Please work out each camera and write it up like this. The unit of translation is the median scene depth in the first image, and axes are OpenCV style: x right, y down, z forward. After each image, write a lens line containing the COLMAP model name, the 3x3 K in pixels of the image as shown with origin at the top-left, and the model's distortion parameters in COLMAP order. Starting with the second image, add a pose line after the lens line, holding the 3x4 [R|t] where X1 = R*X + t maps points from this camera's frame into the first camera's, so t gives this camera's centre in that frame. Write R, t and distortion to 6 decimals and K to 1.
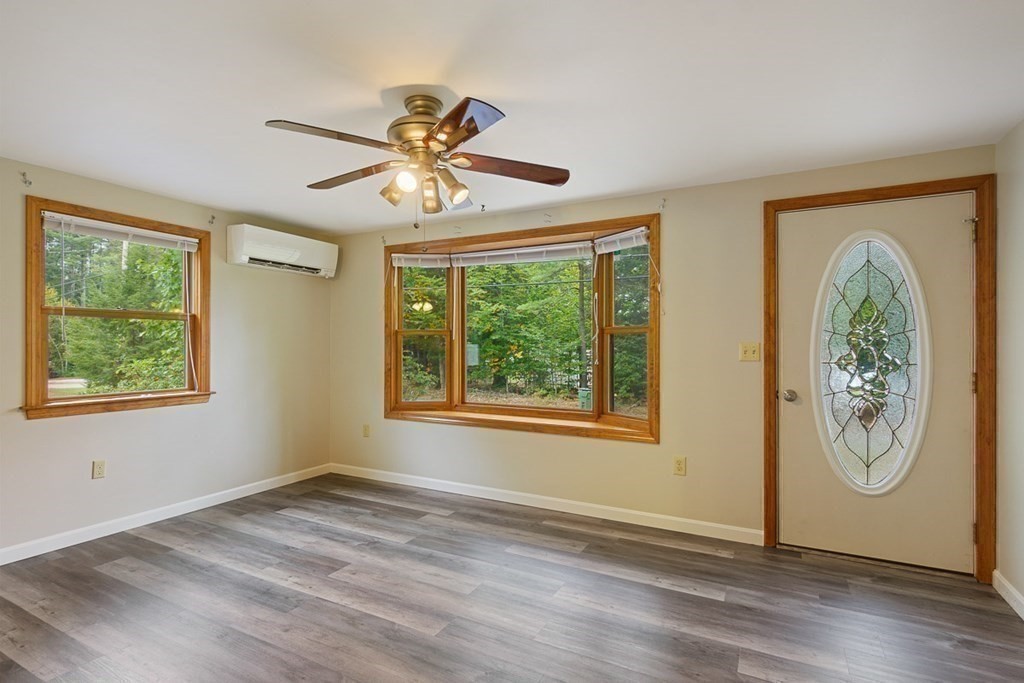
lens RADIAL K [[499.7, 0, 511.0], [0, 499.7, 344.0], [0, 0, 1]] dist [0.000625, -0.000271]
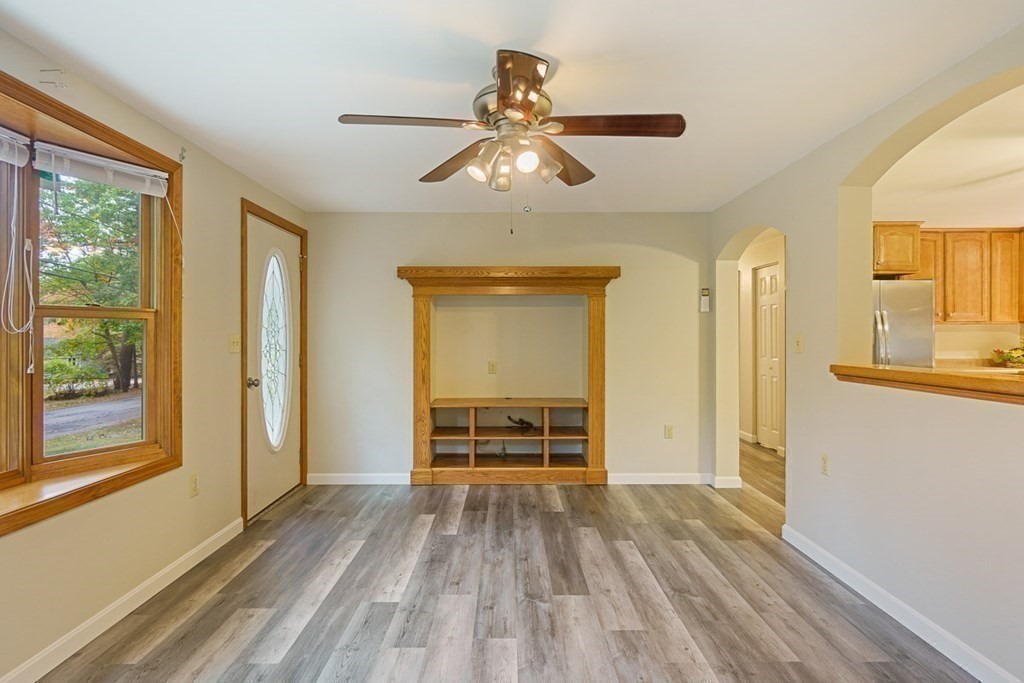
lens RADIAL K [[528.5, 0, 515.9], [0, 528.5, 337.2], [0, 0, 1]] dist [-0.001570, -0.000264]
pose [[-0.480608, -0.002956, 0.876931, -0.612390], [-0.002144, 0.999995, 0.002196, -0.000101], [-0.876933, -0.000825, -0.480612, 0.871919]]
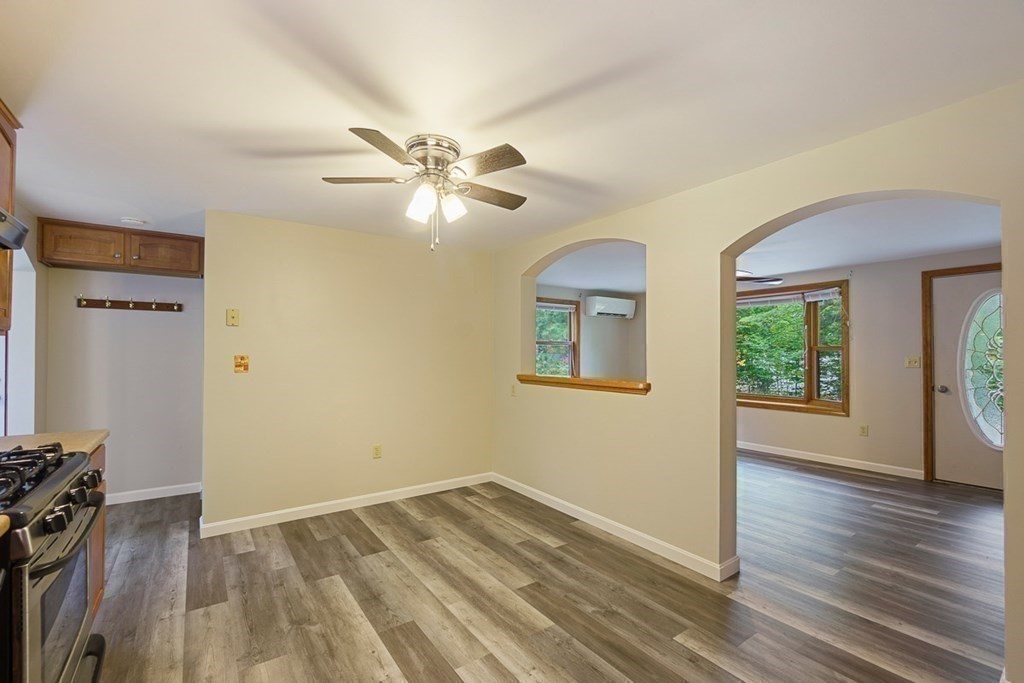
lens RADIAL K [[444.9, 0, 509.7], [0, 444.9, 349.1], [0, 0, 1]] dist [-0.003210, 0.000116]
pose [[0.895720, -0.005598, -0.444584, -0.055377], [0.002362, 0.999967, -0.007832, -0.016593], [0.444613, 0.005965, 0.895703, -0.781940]]
